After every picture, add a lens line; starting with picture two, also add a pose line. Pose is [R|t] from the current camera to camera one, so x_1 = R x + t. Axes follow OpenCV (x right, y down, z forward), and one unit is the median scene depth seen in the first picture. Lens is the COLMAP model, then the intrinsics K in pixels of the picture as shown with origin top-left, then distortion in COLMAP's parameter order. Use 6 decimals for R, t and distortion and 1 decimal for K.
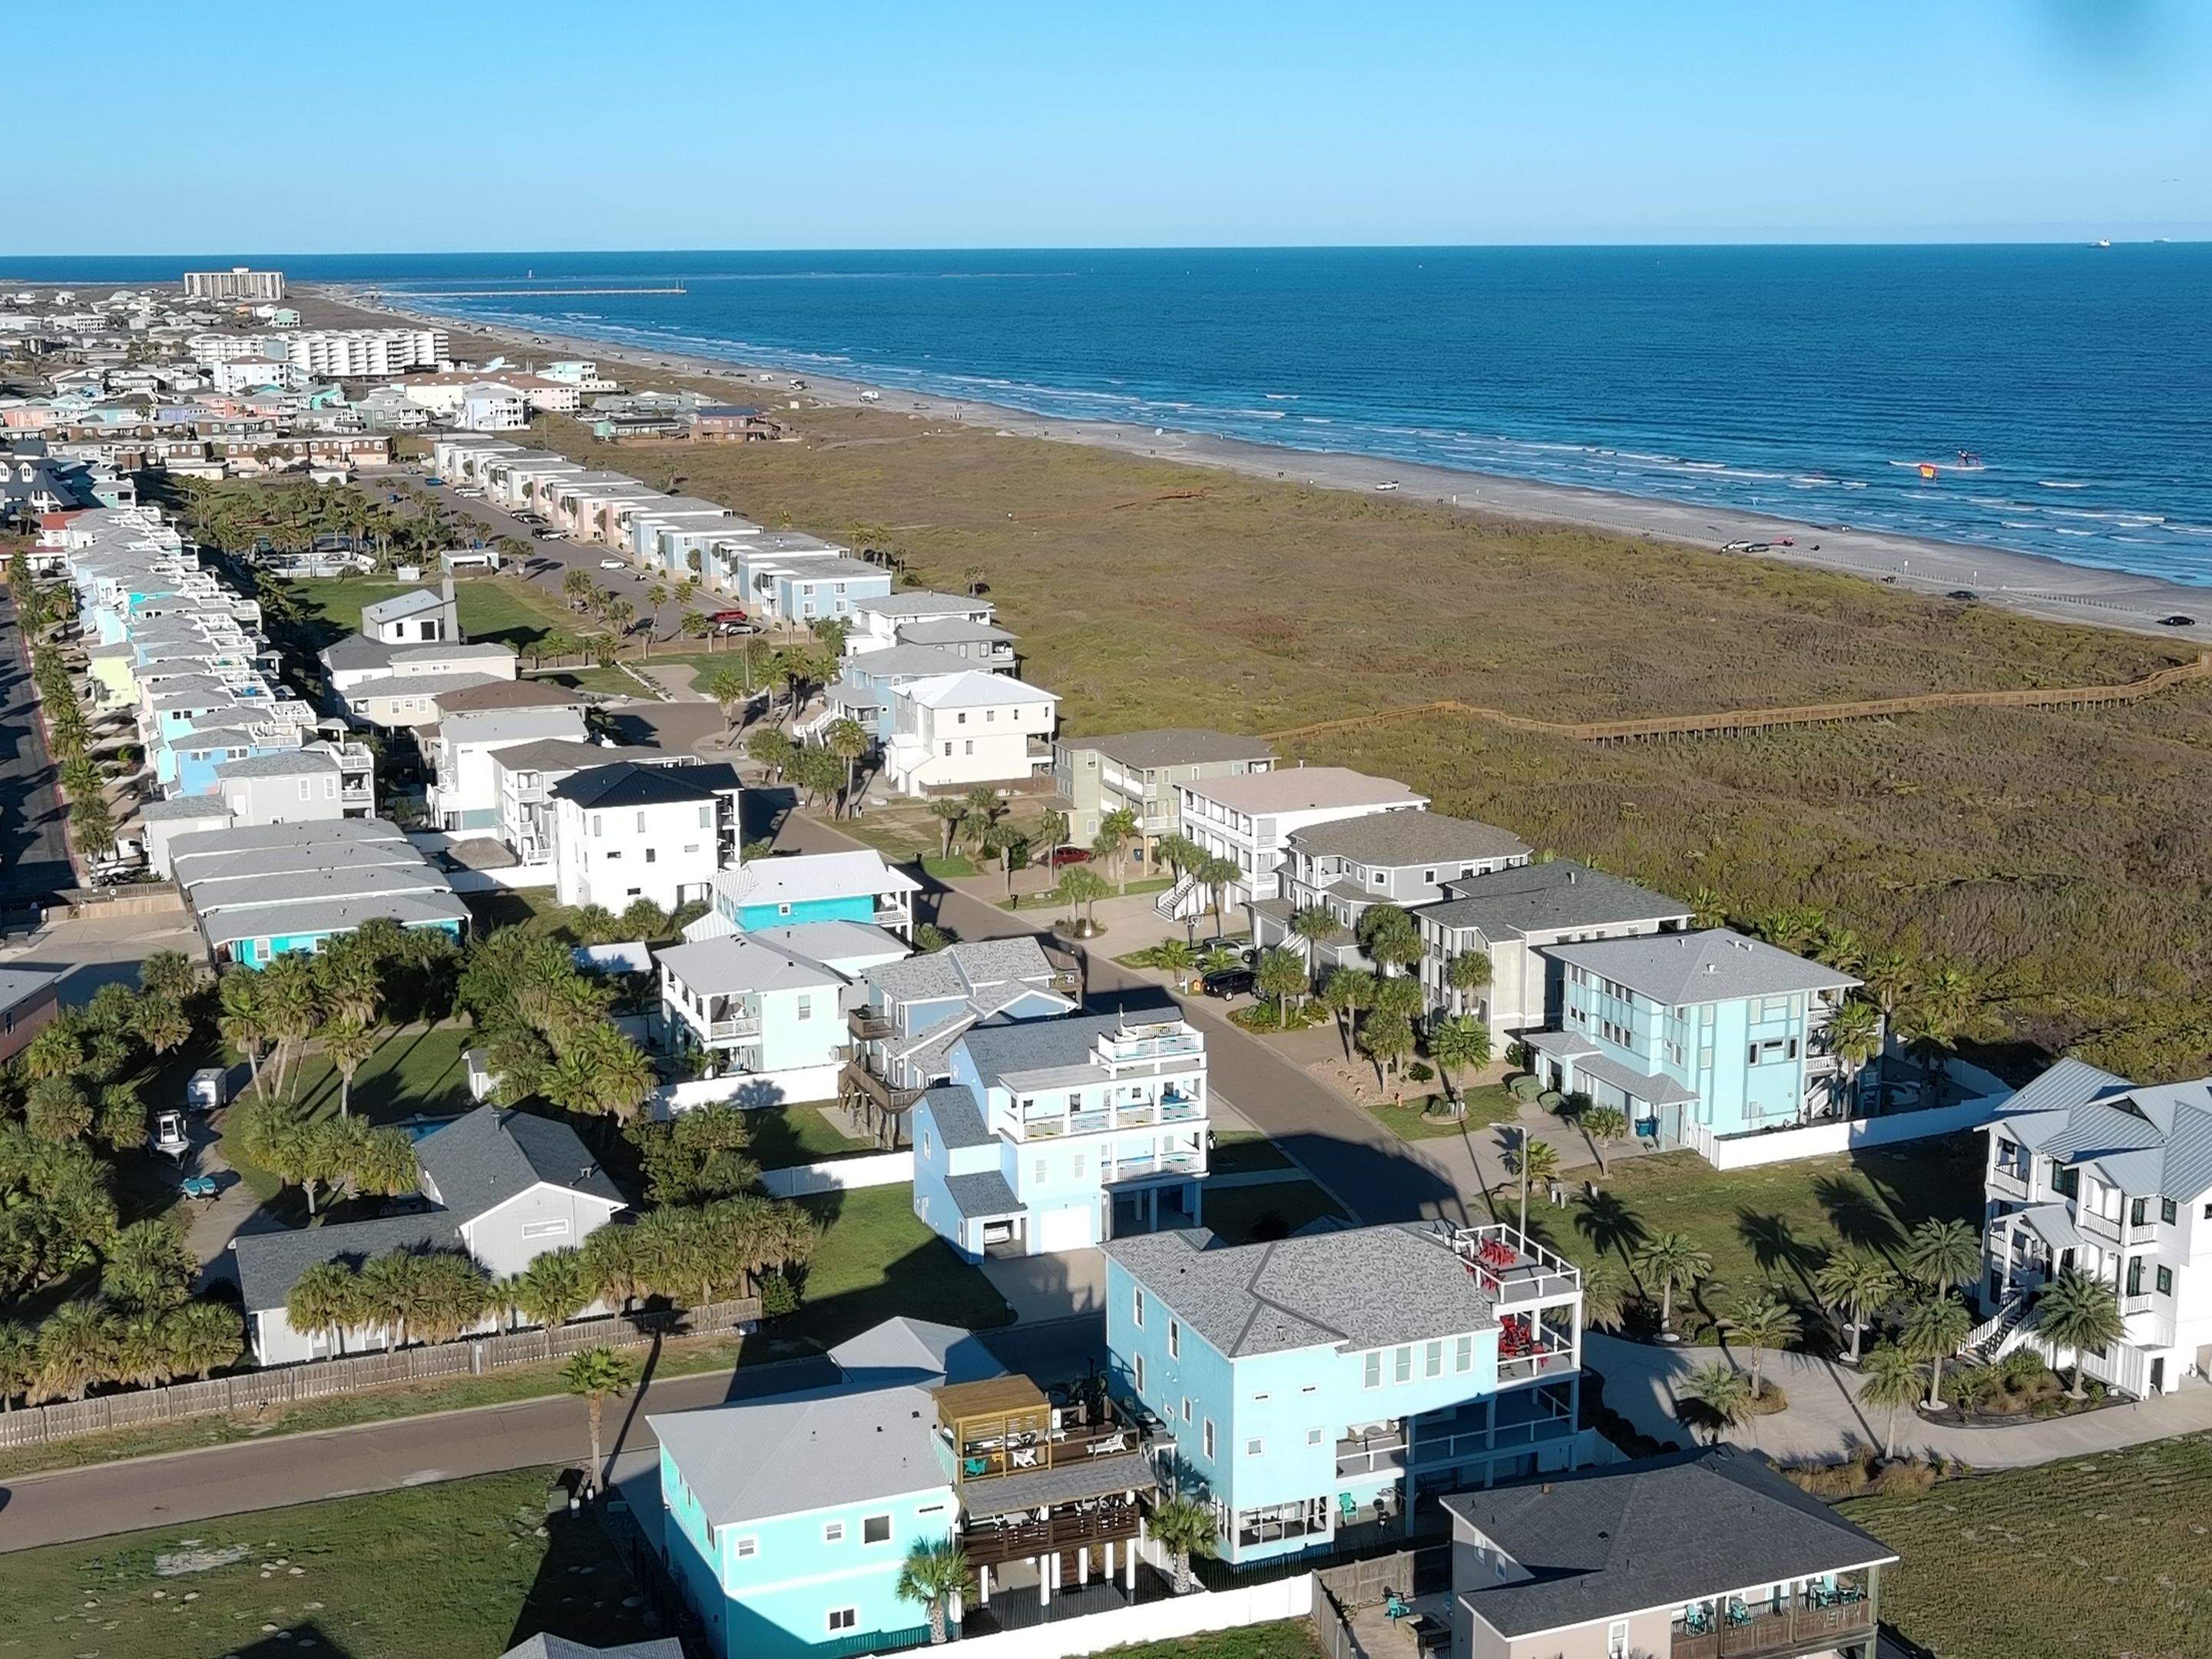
lens RADIAL K [[2853.5, 0, 1106.0], [0, 2853.5, 829.5], [0, 0, 1]] dist [0.033158, -0.259958]
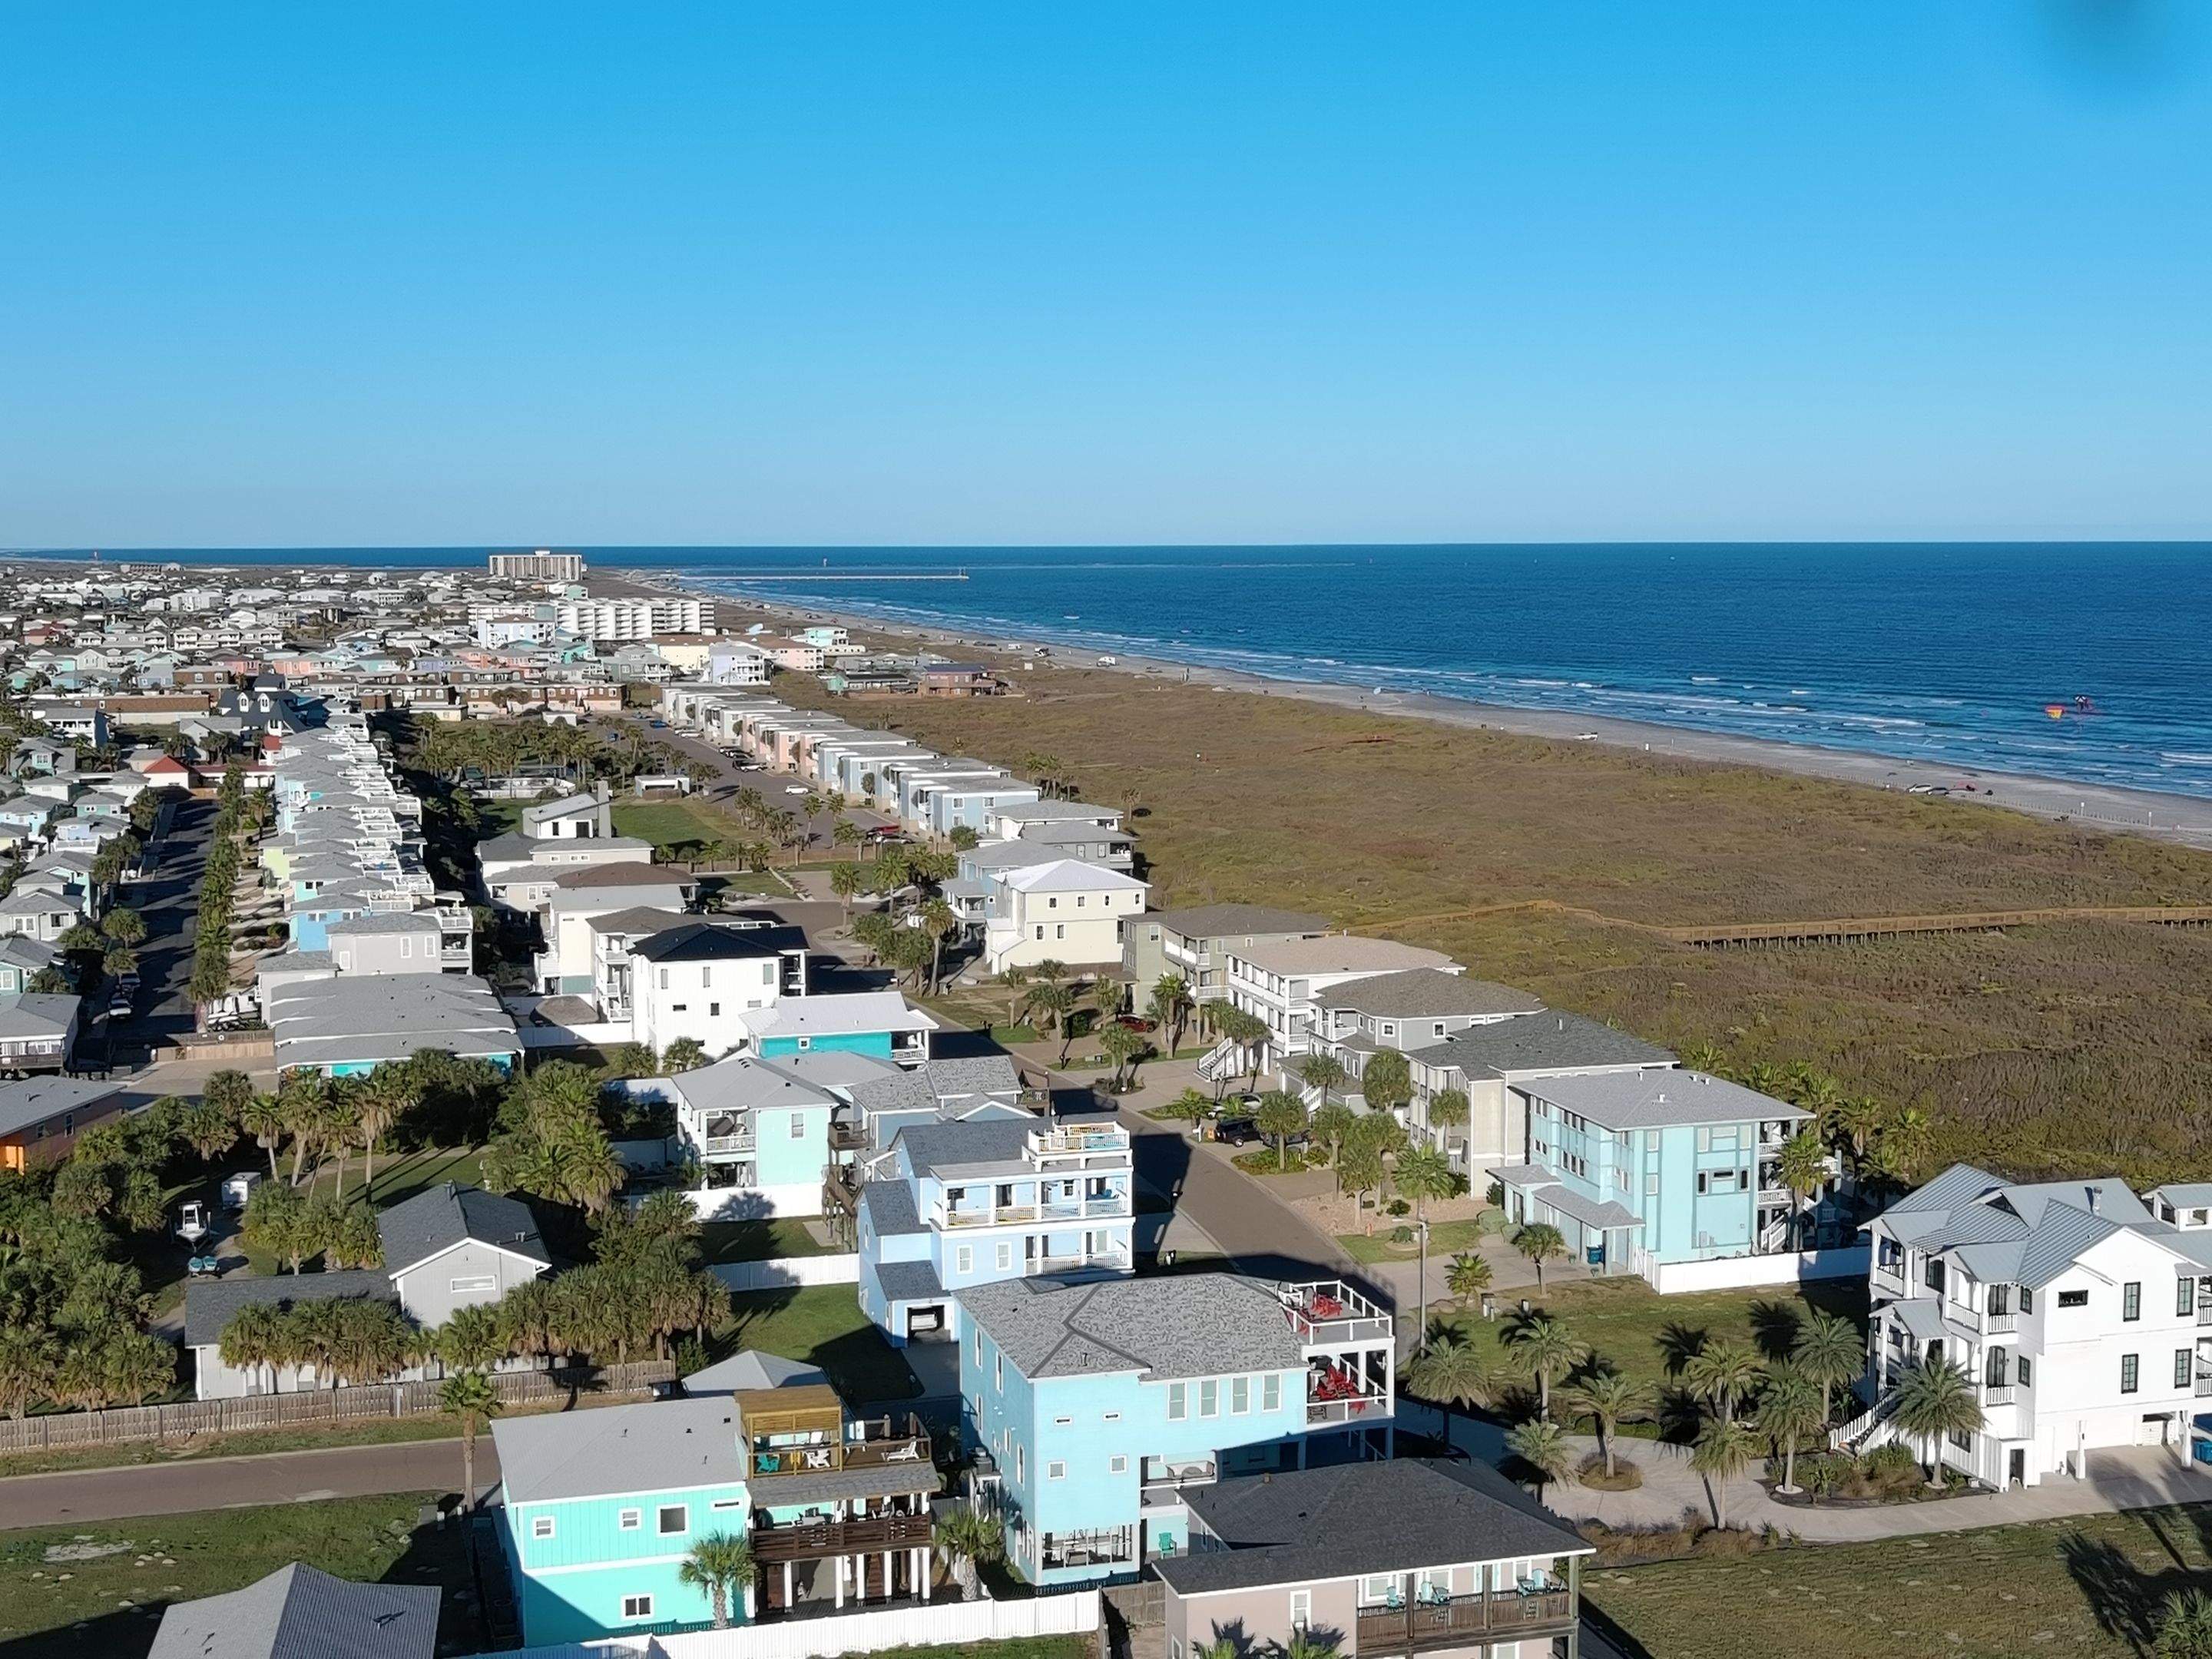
lens RADIAL K [[2854.5, 0, 1113.2], [0, 2854.5, 824.2], [0, 0, 1]] dist [0.011290, -0.080114]
pose [[0.994993, 0.012540, -0.099152, 0.114984], [-0.022716, 0.994506, -0.102187, 0.058917], [0.097326, 0.103928, 0.989811, -0.033582]]
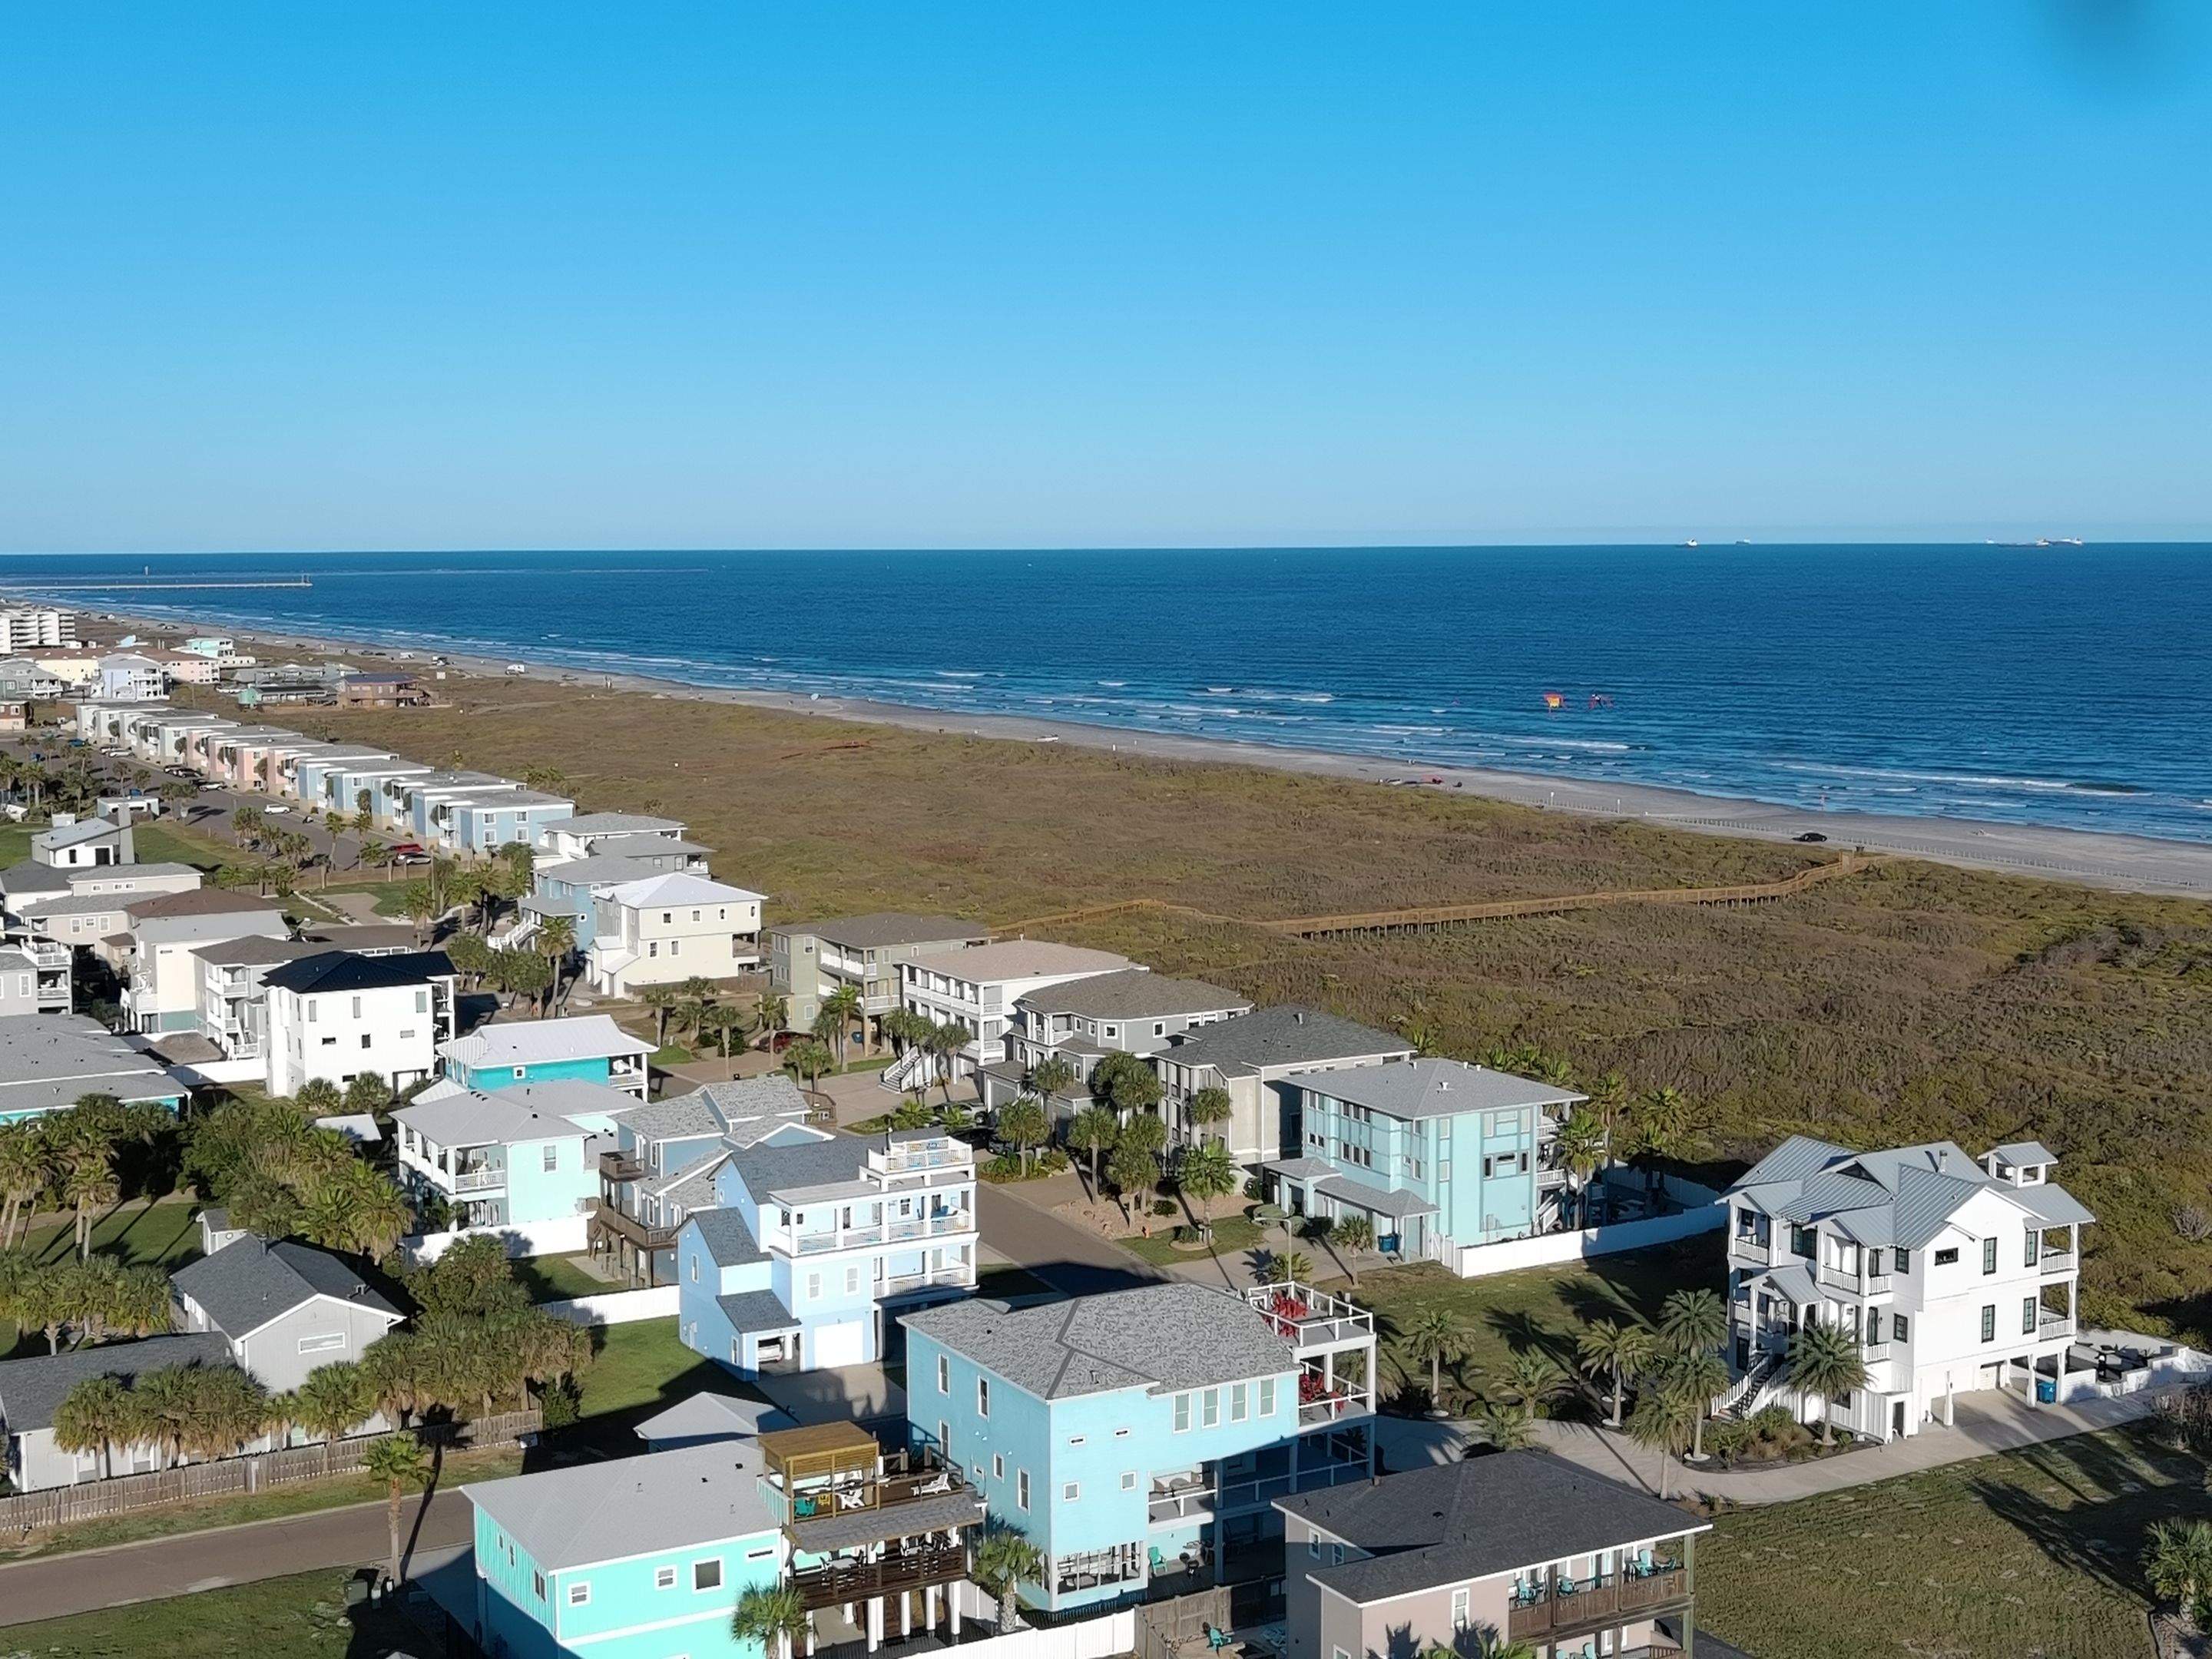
lens RADIAL K [[2854.5, 0, 1113.2], [0, 2854.5, 824.2], [0, 0, 1]] dist [0.011290, -0.080114]
pose [[0.991285, -0.012429, 0.131150, -0.042328], [0.026199, 0.994253, -0.103803, 0.057352], [-0.129106, 0.106334, 0.985913, -0.019624]]
